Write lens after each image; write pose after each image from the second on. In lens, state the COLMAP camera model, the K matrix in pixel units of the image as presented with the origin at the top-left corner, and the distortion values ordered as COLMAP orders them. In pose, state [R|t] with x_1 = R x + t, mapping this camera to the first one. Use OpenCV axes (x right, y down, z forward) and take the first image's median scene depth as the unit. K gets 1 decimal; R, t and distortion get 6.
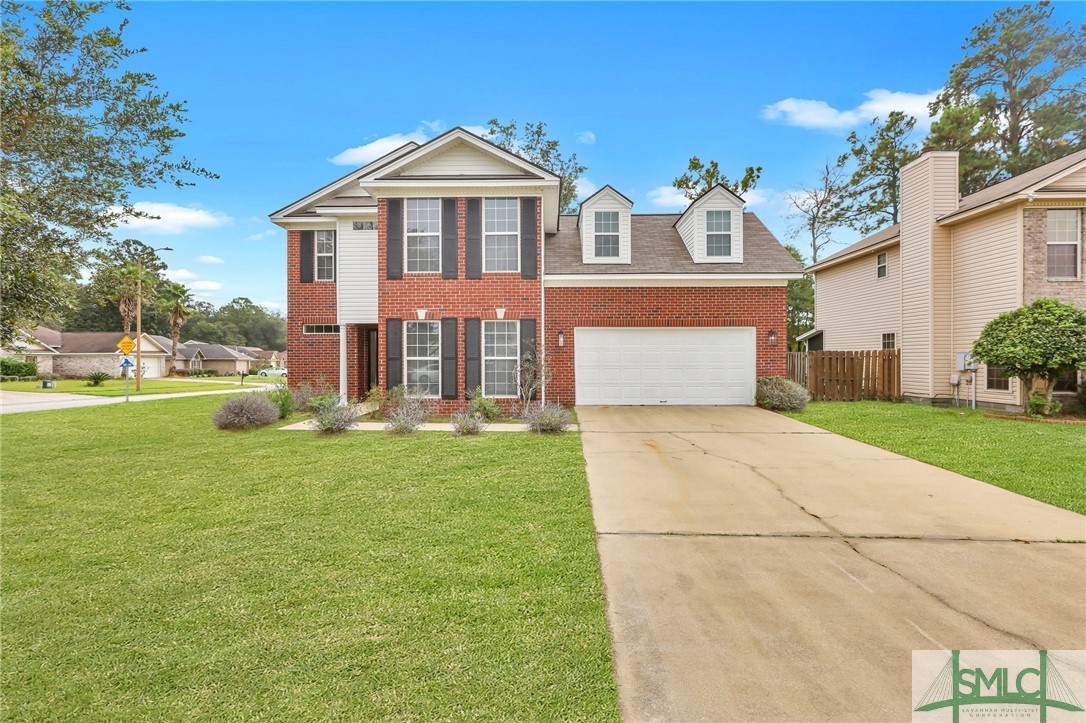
lens RADIAL K [[492.1, 0, 540.9], [0, 492.1, 361.0], [0, 0, 1]] dist [-0.003073, -0.000212]
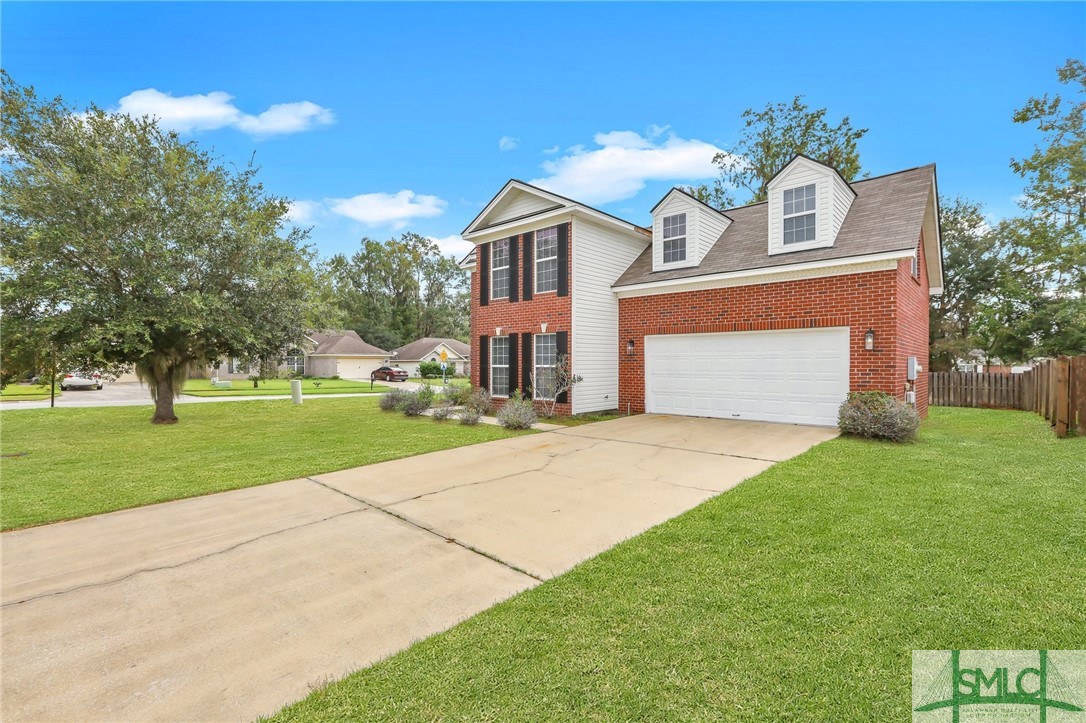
lens RADIAL K [[491.4, 0, 540.9], [0, 491.4, 365.6], [0, 0, 1]] dist [-0.000153, -0.000390]
pose [[0.753810, 0.003297, -0.657084, 0.672113], [-0.004150, 0.999991, 0.000257, -0.007395], [0.657080, 0.002533, 0.753817, 0.114248]]
